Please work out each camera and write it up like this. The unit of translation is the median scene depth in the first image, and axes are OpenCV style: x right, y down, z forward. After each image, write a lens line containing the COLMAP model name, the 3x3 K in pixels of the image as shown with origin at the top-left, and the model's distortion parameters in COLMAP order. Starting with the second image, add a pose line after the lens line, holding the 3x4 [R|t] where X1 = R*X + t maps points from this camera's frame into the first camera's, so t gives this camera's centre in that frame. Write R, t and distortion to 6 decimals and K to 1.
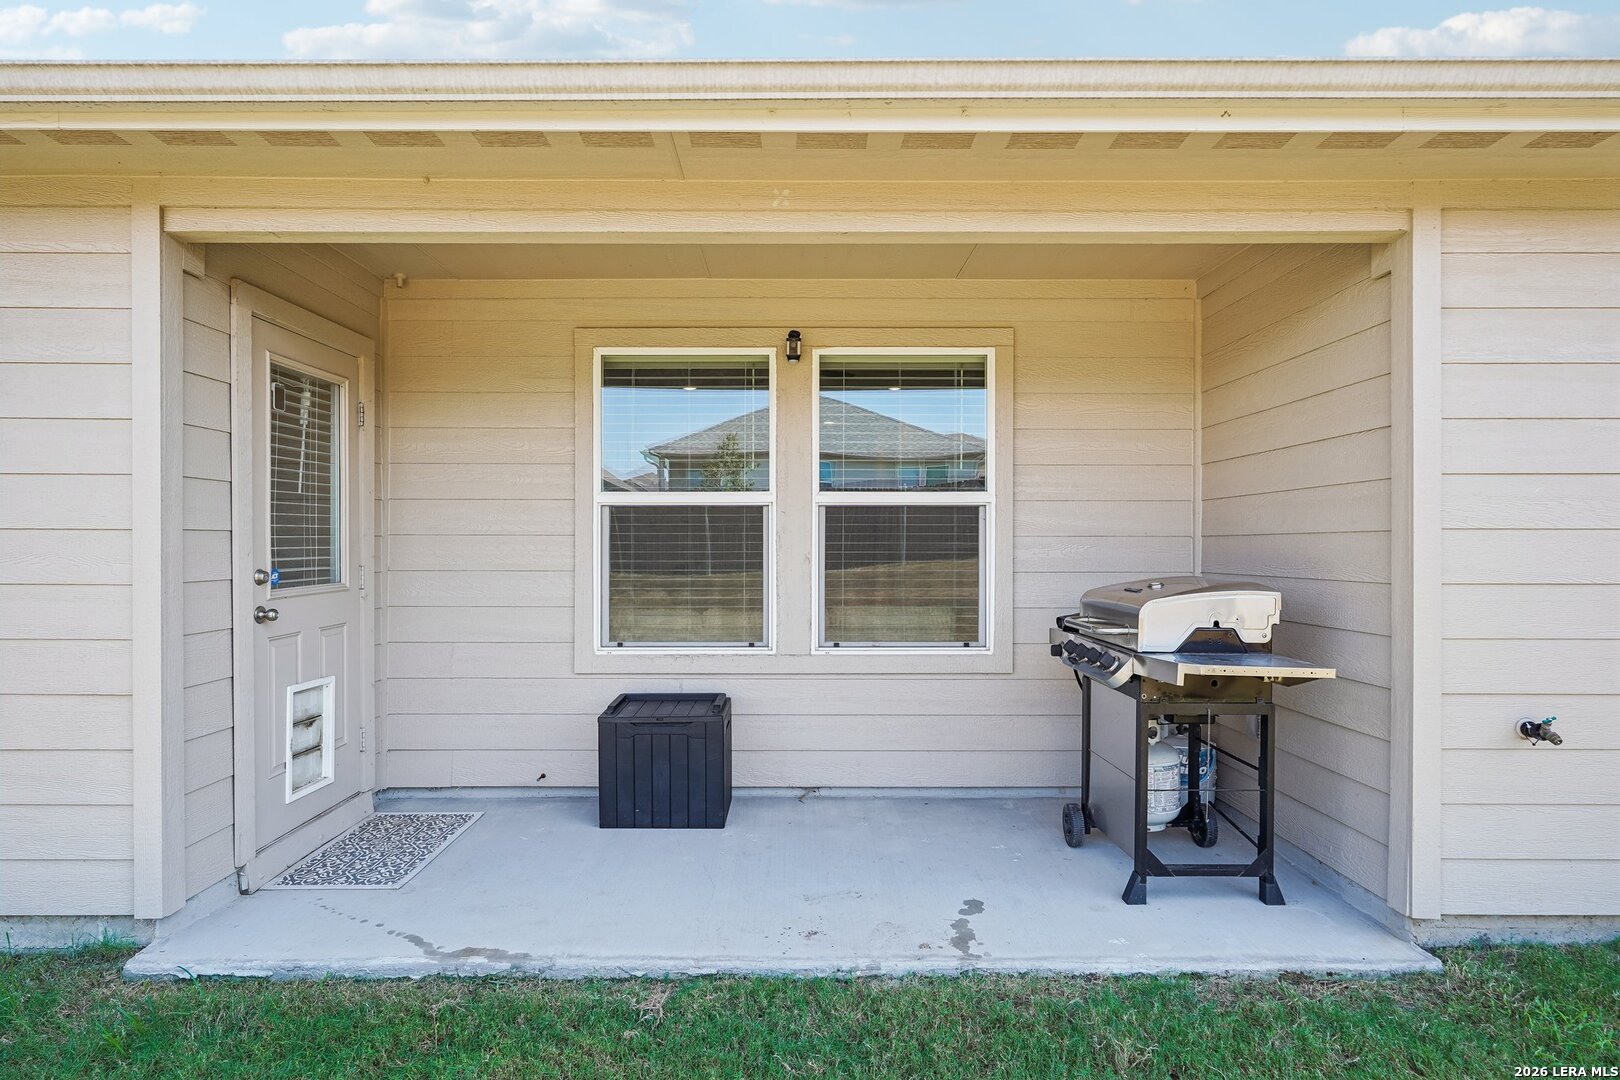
lens RADIAL K [[885.6, 0, 811.0], [0, 885.6, 544.7], [0, 0, 1]] dist [0.012342, -0.000669]
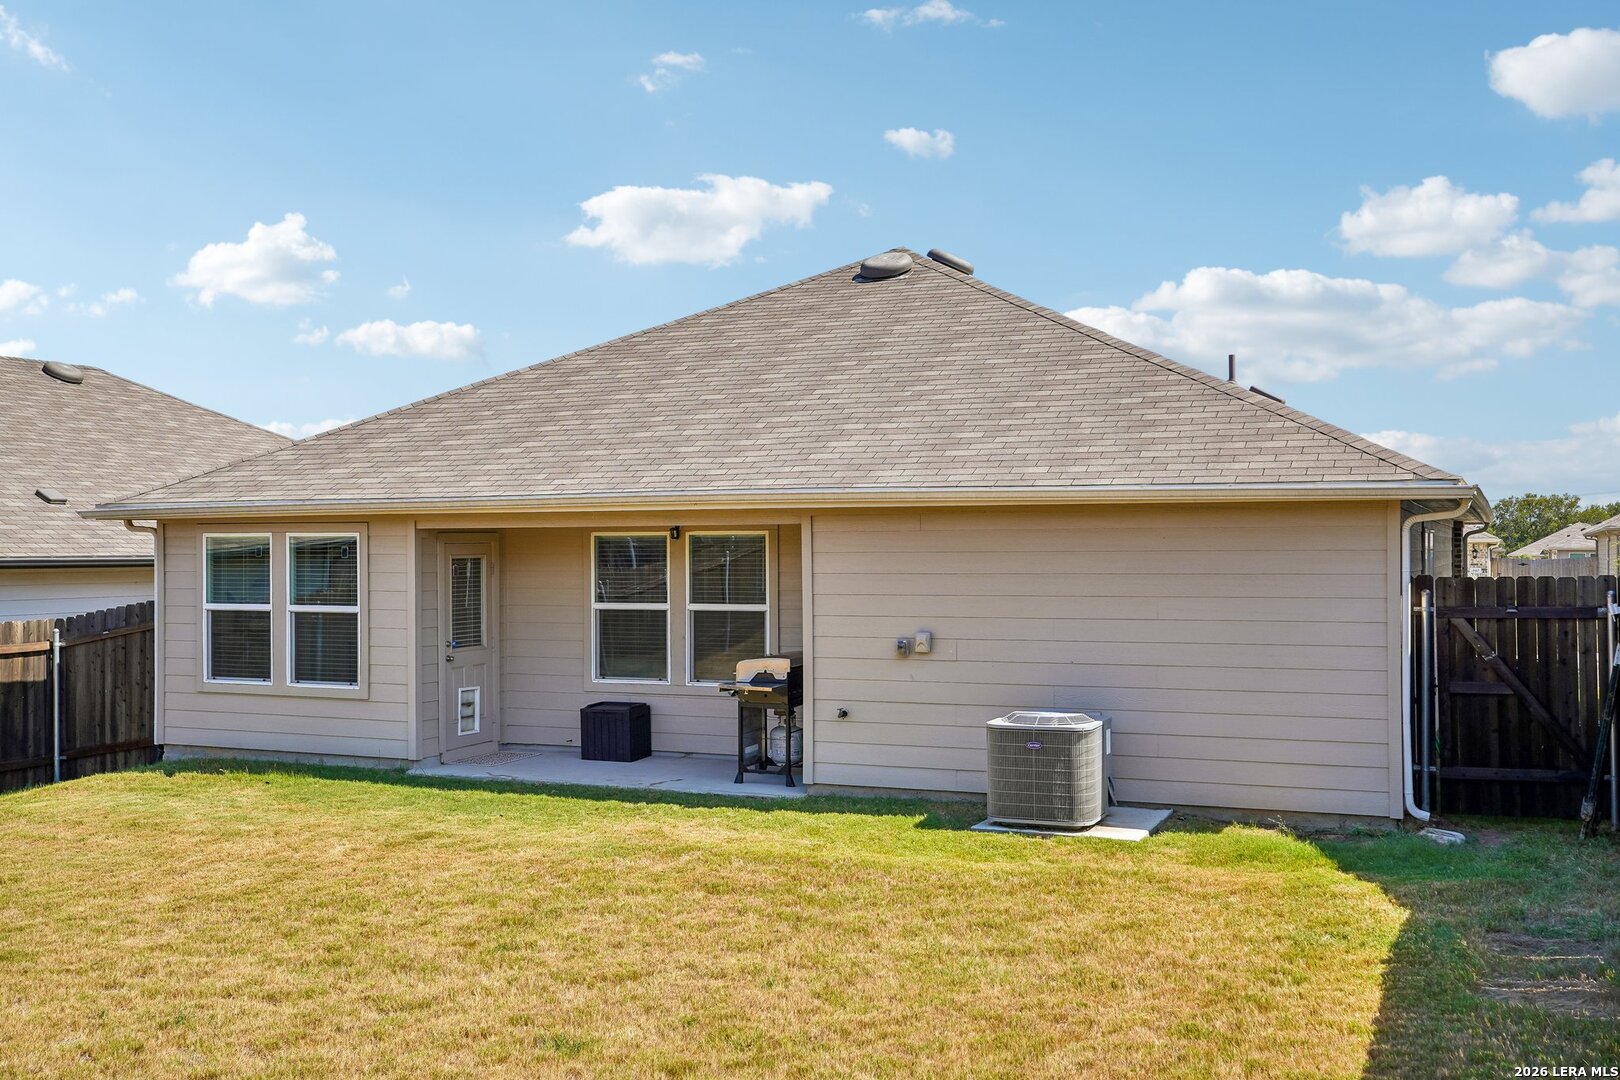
lens RADIAL K [[1630.2, 0, 809.5], [0, 1630.2, 530.2], [0, 0, 1]] dist [-0.005627, 0.000000]
pose [[0.917087, -0.007519, -0.398617, 1.935583], [0.002883, 0.999921, -0.012229, -0.202094], [0.398678, 0.010066, 0.917036, -2.534522]]
